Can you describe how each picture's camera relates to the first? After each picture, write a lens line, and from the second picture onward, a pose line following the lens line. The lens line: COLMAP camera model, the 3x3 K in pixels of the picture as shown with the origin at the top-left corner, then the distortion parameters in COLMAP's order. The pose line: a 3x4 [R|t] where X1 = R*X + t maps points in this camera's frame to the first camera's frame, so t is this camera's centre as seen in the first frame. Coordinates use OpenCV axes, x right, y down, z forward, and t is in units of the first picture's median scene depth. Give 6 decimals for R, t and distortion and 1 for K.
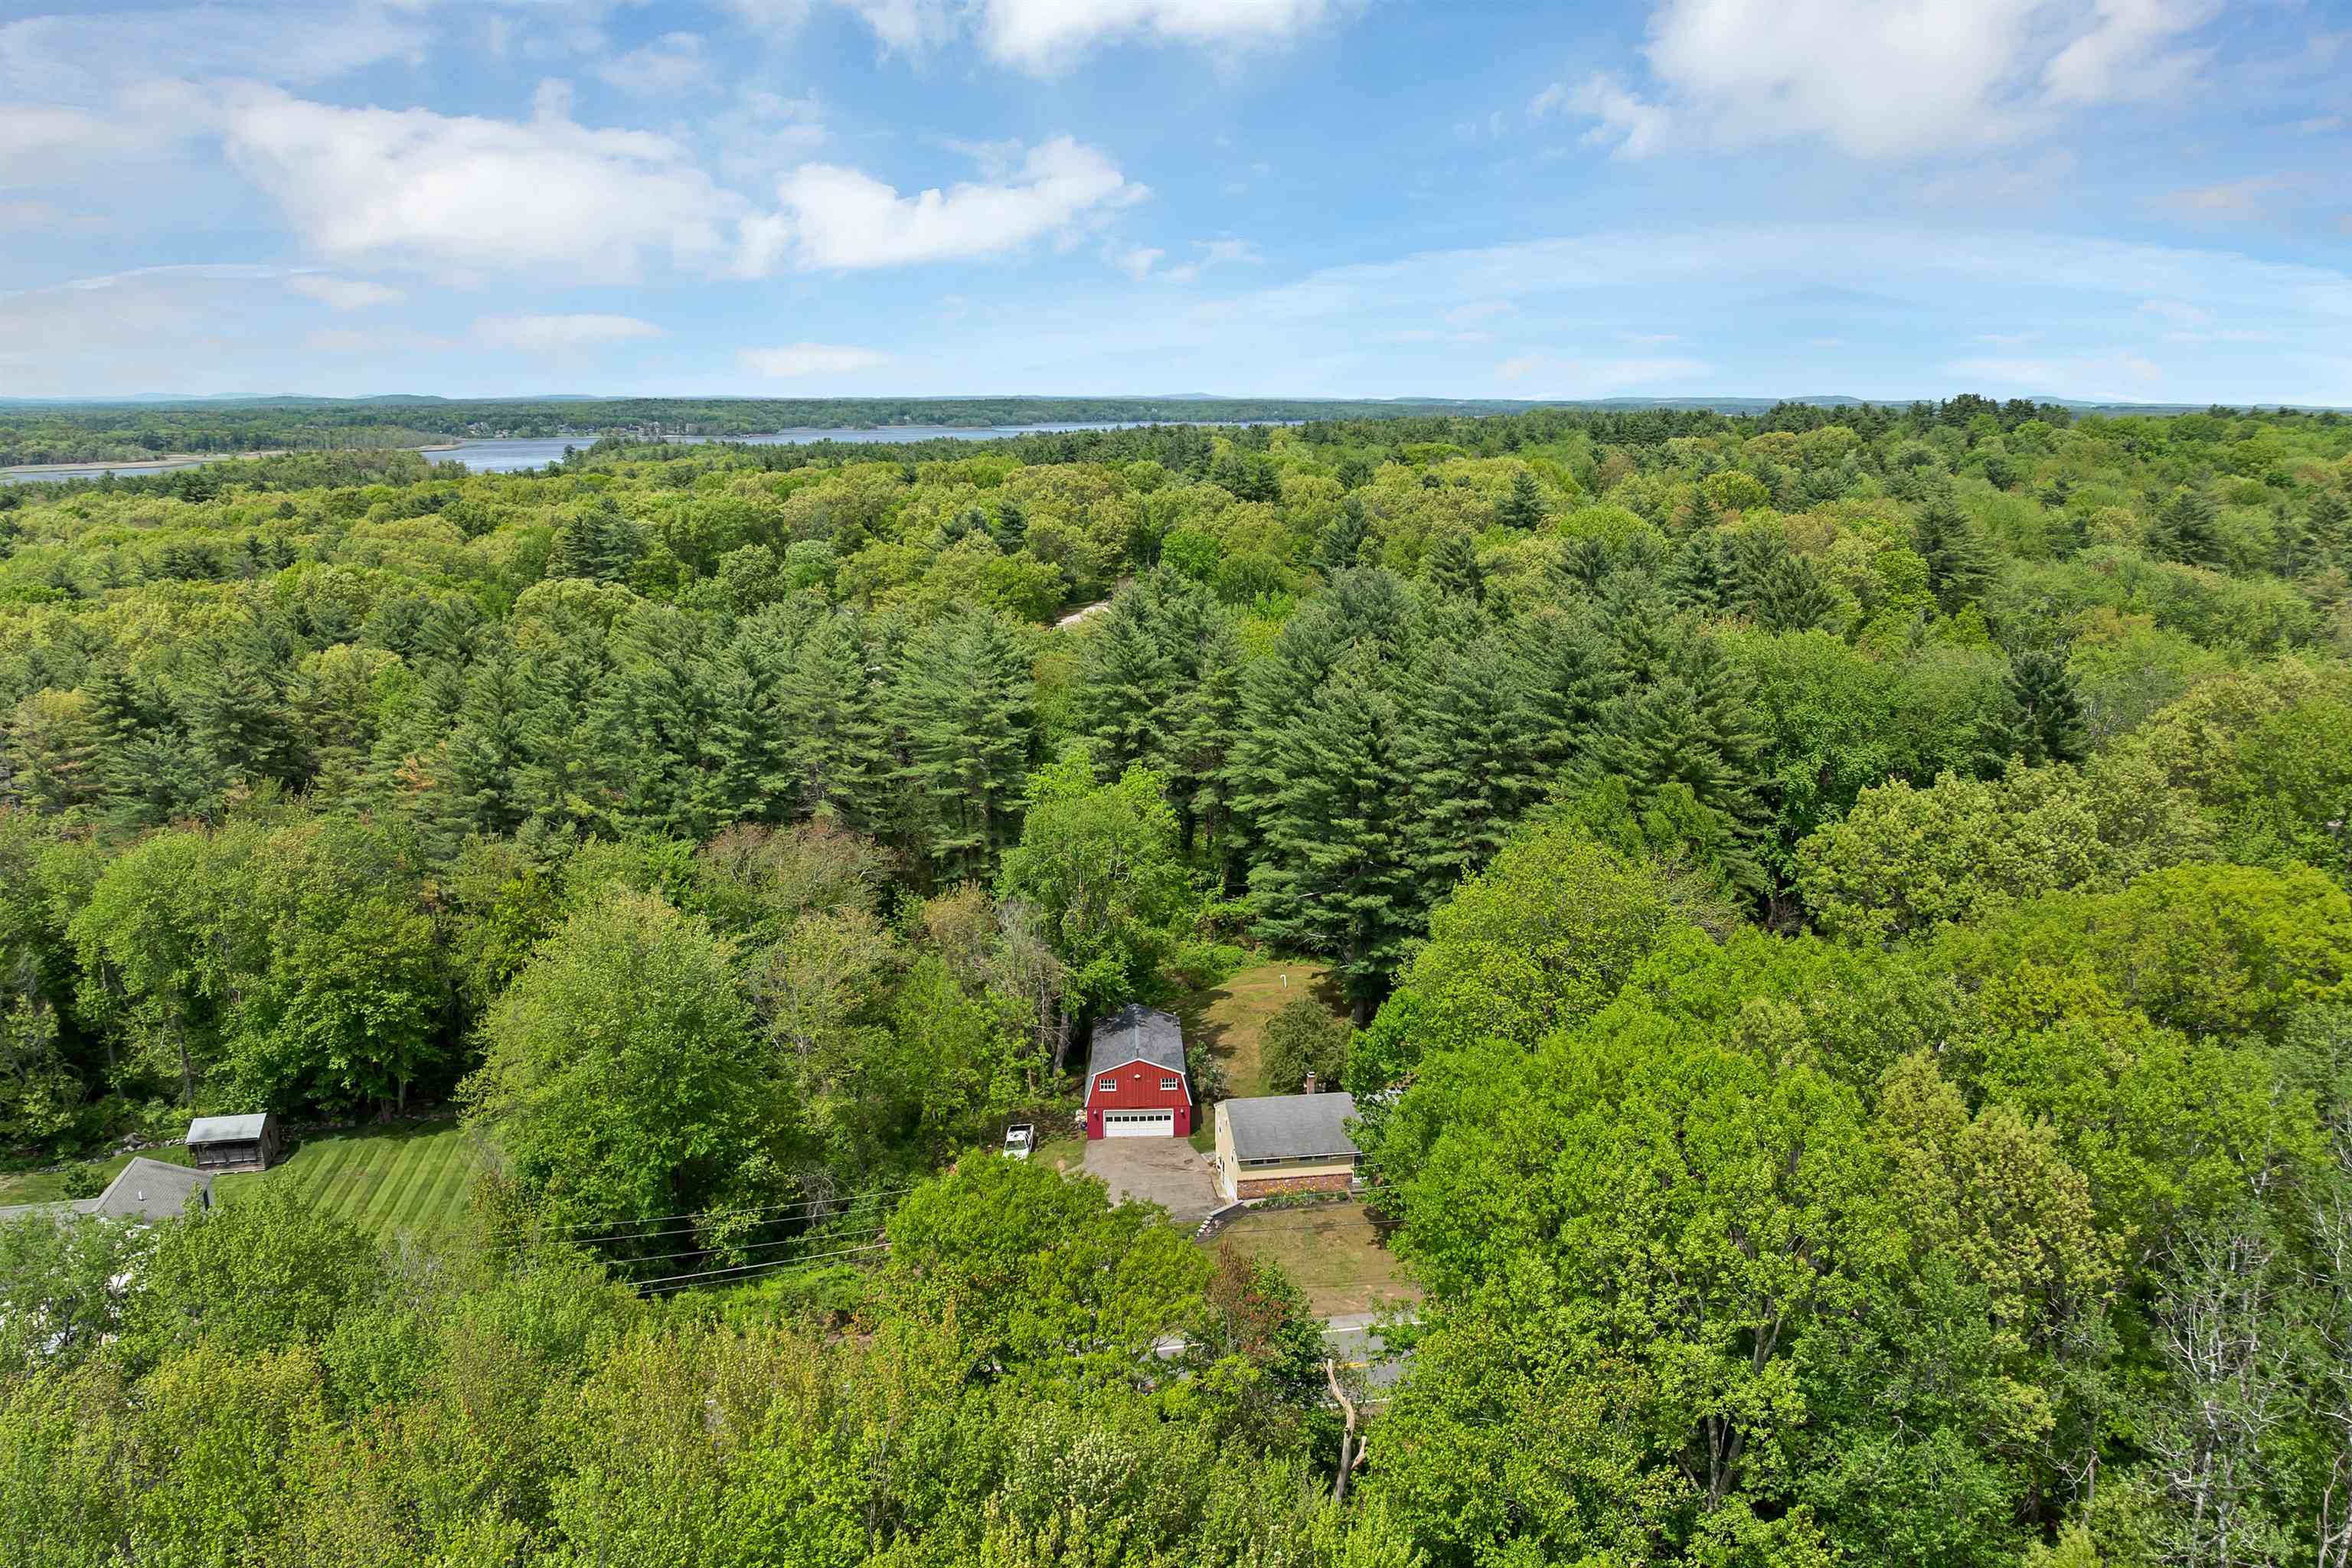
lens RADIAL K [[1680.7, 0, 1176.9], [0, 1680.7, 881.6], [0, 0, 1]] dist [-0.042672, -0.001508]
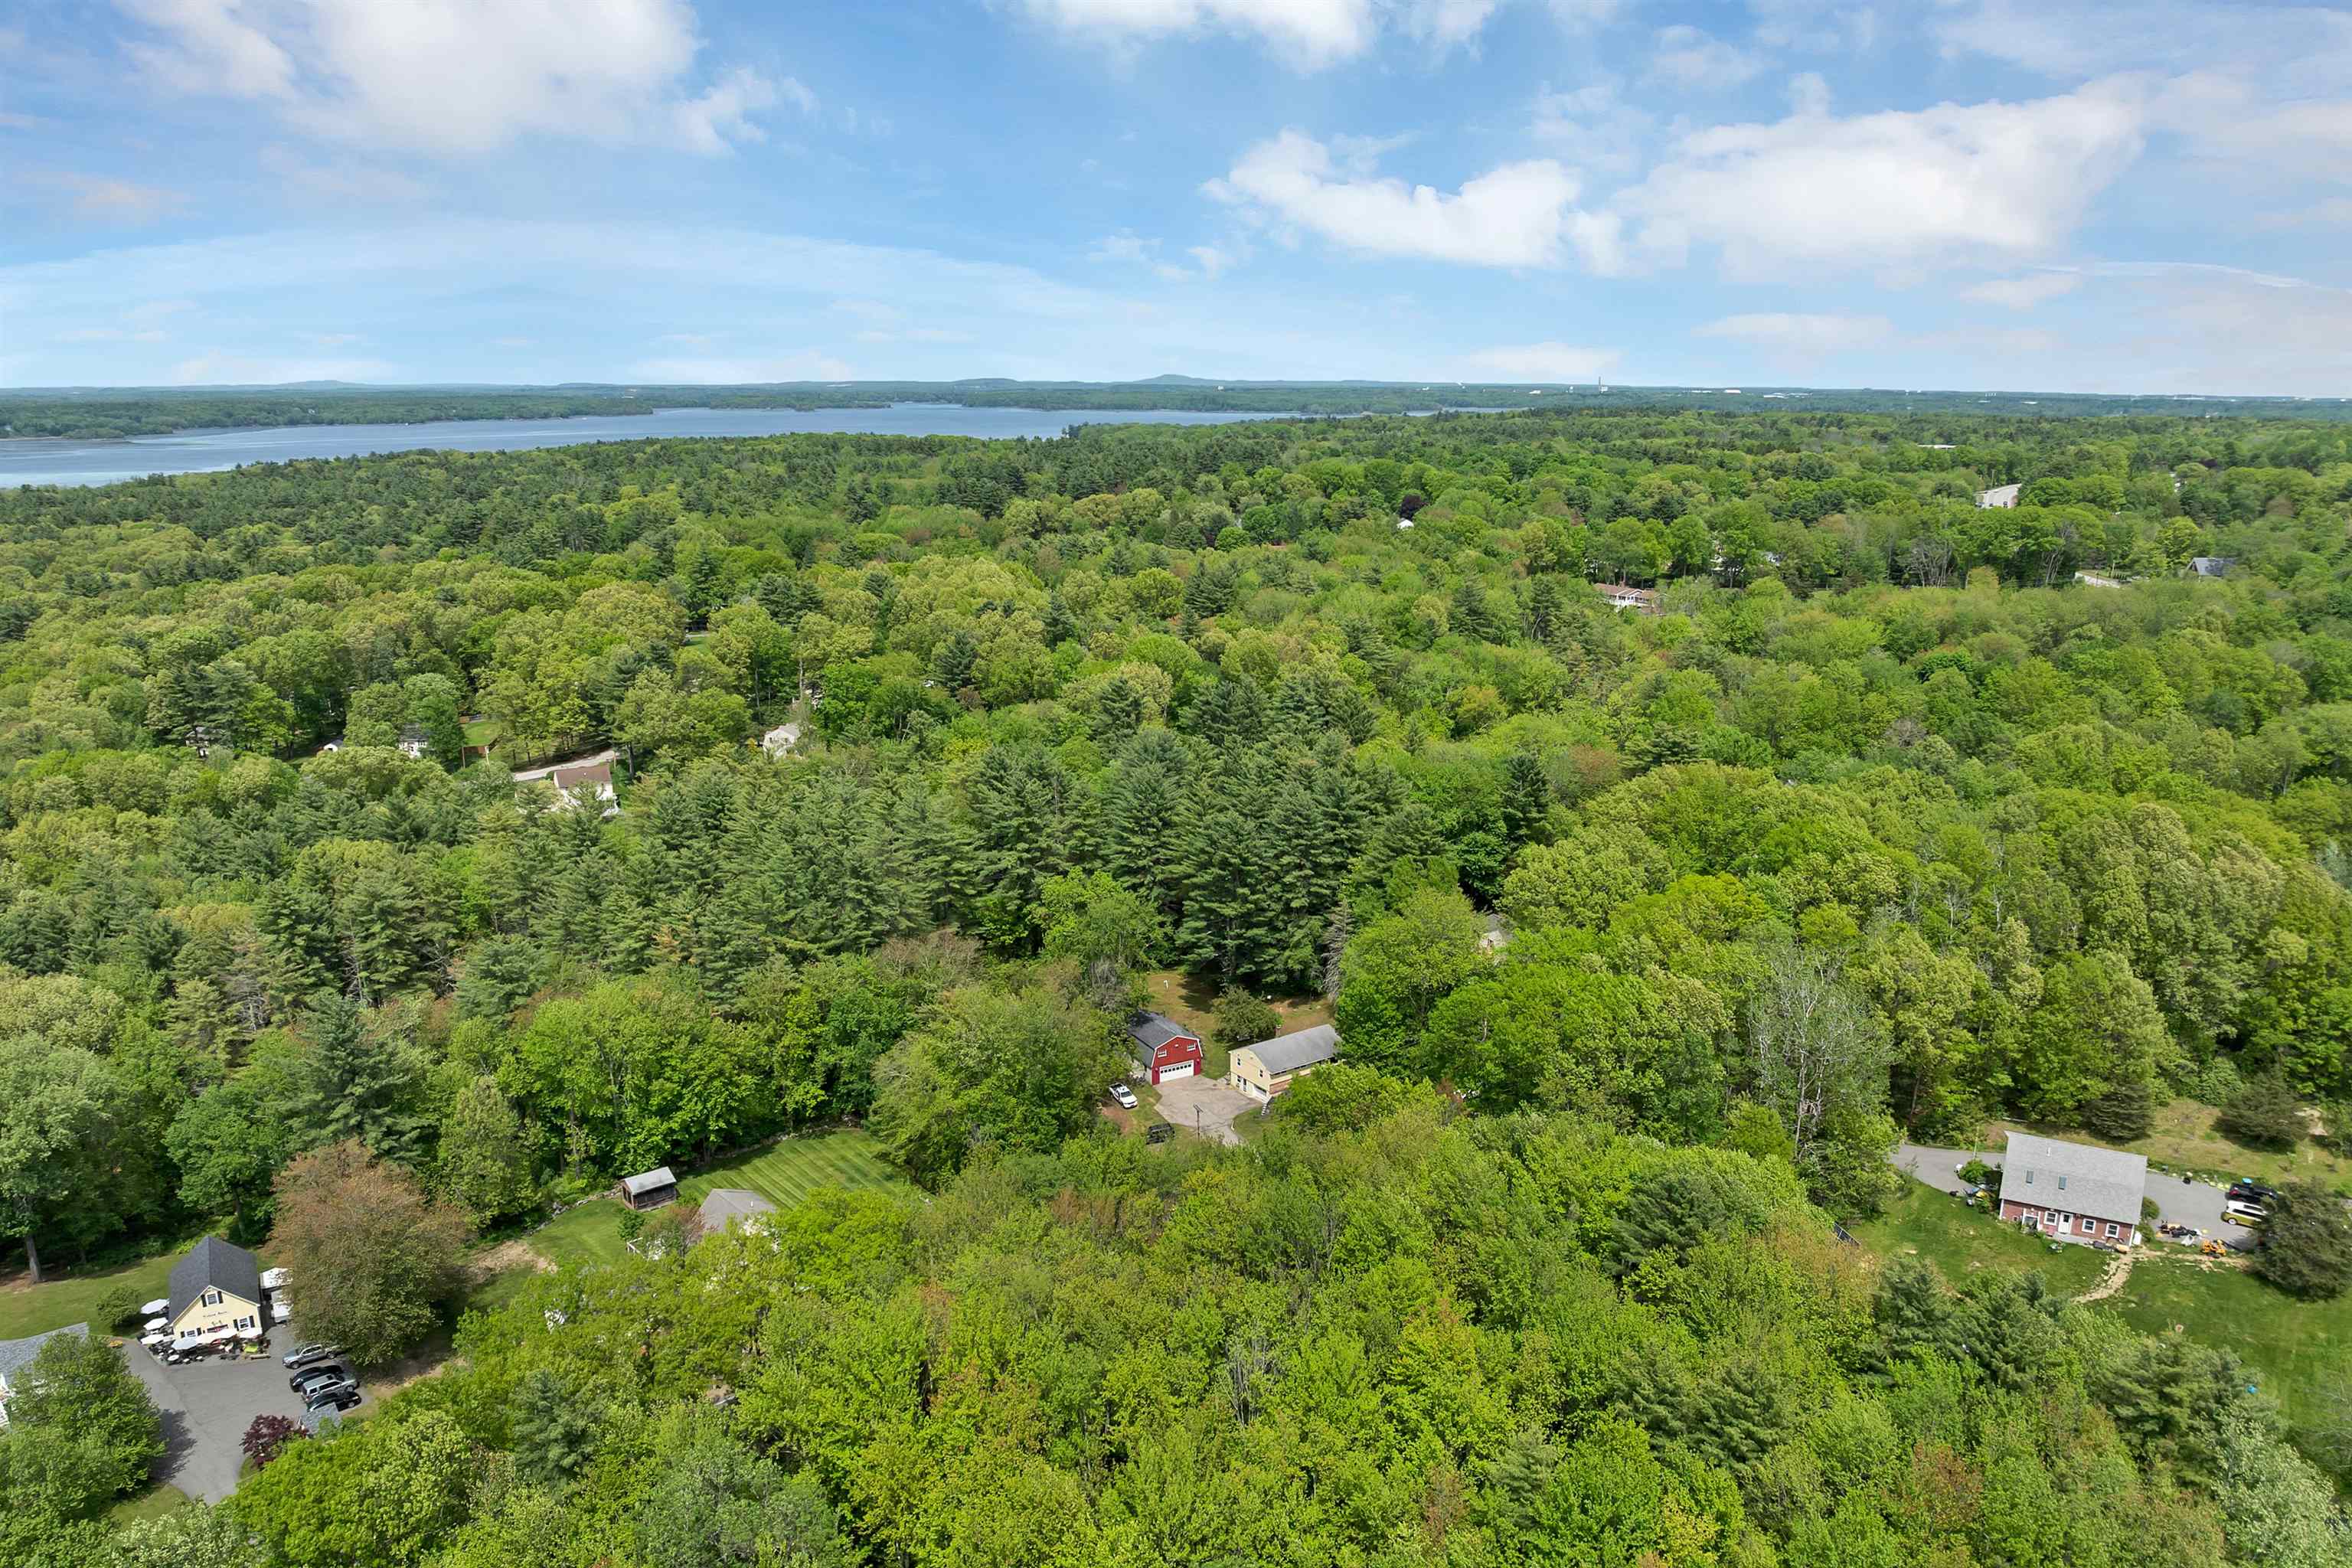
lens RADIAL K [[1680.7, 0, 1176.9], [0, 1680.7, 881.6], [0, 0, 1]] dist [-0.042672, -0.001508]
pose [[0.893025, -0.128608, 0.431238, -0.760918], [0.124363, 0.991503, 0.038159, -0.125932], [-0.432481, 0.019554, 0.901431, -0.627882]]
